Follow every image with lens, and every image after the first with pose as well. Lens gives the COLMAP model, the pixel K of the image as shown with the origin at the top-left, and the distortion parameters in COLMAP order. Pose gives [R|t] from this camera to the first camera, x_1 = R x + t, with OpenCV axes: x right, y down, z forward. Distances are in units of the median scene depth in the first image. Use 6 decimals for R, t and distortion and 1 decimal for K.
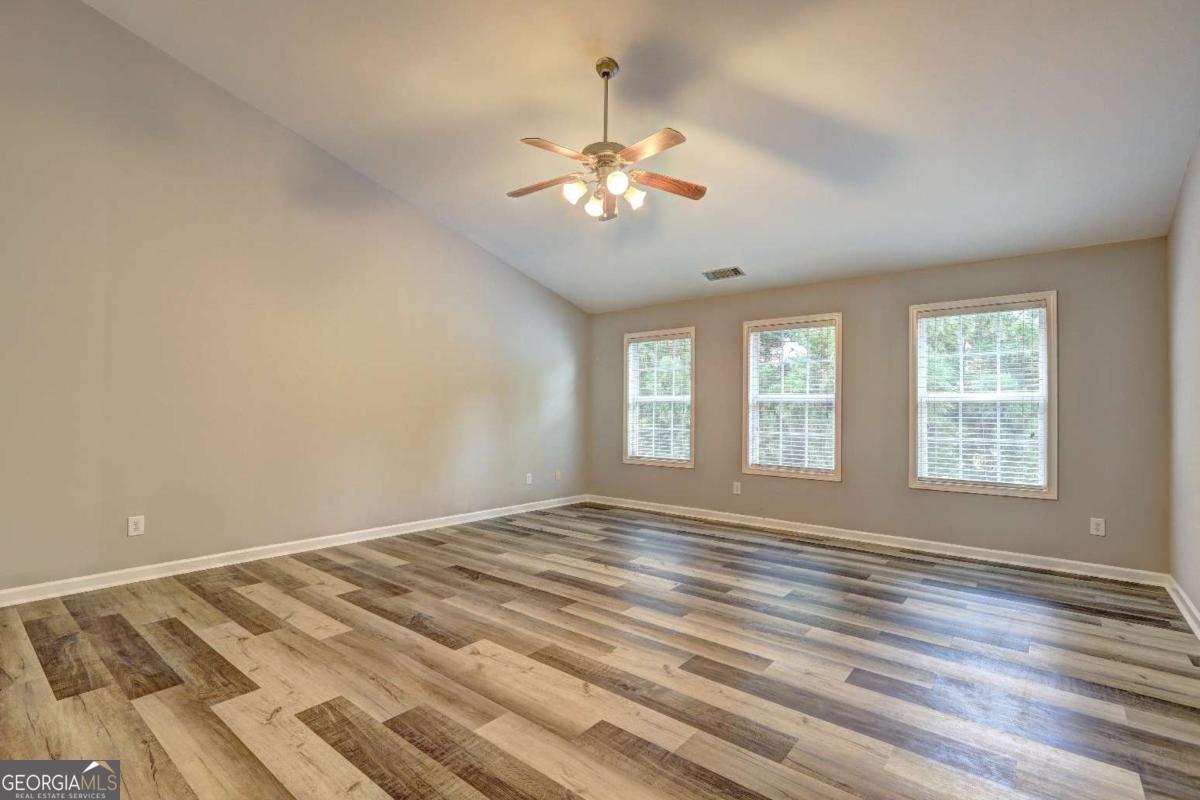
lens RADIAL K [[550.0, 0, 597.7], [0, 550.0, 403.3], [0, 0, 1]] dist [-0.004780, -0.000057]
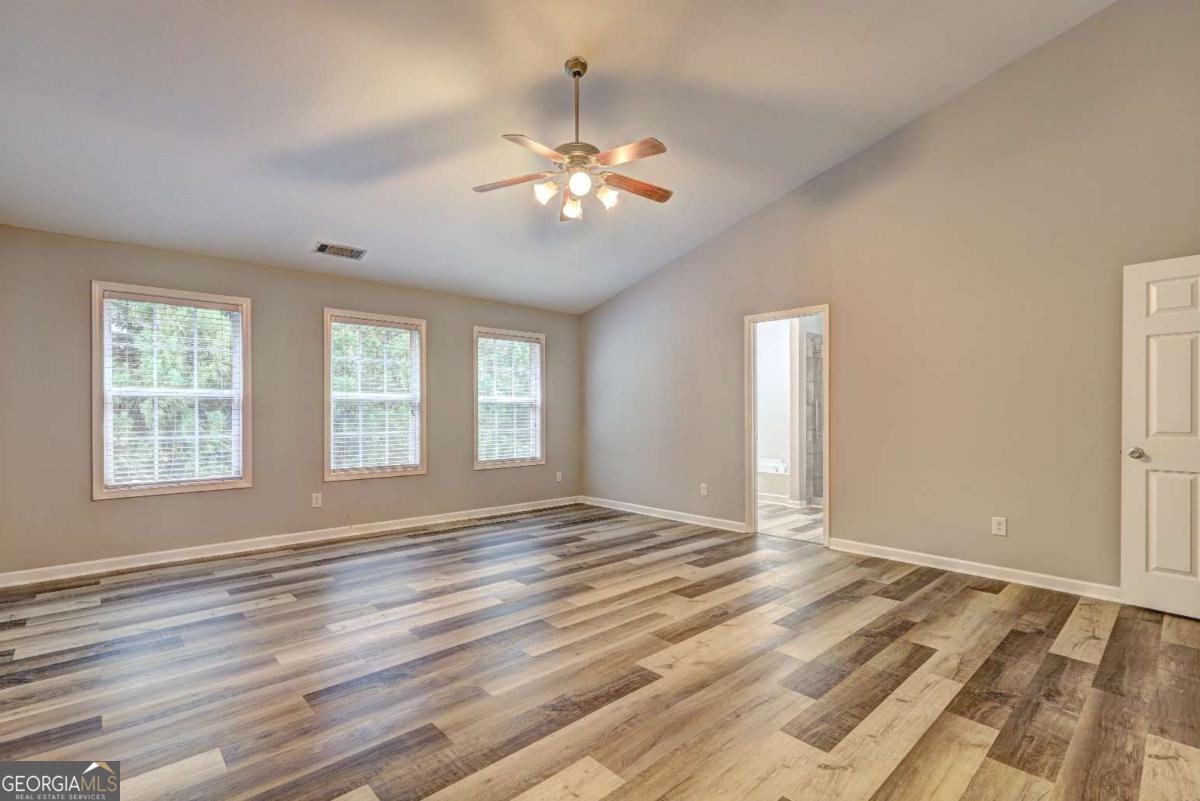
lens RADIAL K [[550.0, 0, 597.5], [0, 550.0, 406.5], [0, 0, 1]] dist [-0.004780, -0.000057]
pose [[0.140073, -0.000680, 0.990141, -0.815545], [-0.013134, 0.999911, 0.002545, 0.000432], [-0.990054, -0.013361, 0.140052, 0.683169]]
